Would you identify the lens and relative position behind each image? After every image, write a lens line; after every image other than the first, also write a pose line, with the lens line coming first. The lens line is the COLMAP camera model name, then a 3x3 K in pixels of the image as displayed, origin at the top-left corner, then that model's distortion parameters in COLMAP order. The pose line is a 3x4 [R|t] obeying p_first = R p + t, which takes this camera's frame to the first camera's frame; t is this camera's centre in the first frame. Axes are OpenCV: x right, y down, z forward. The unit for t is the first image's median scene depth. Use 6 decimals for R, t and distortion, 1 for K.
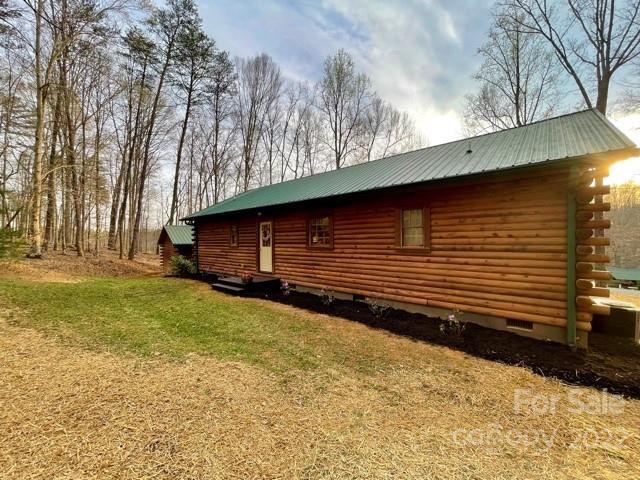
lens RADIAL K [[261.1, 0, 320.0], [0, 261.1, 240.0], [0, 0, 1]] dist [-0.001539, 0.000259]
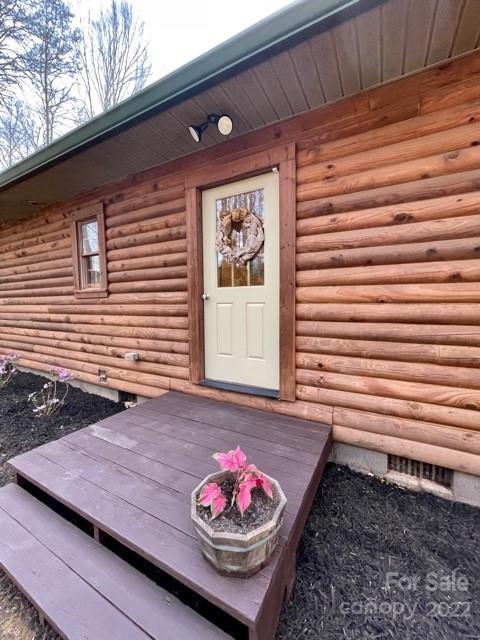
lens RADIAL K [[261.1, 0, 240.0], [0, 261.1, 320.0], [0, 0, 1]] dist [-0.001539, 0.000259]
pose [[0.975888, -0.015945, 0.217688, -0.273697], [0.001172, 0.997697, 0.067822, 0.042653], [-0.218268, -0.065932, 0.973659, 0.795962]]
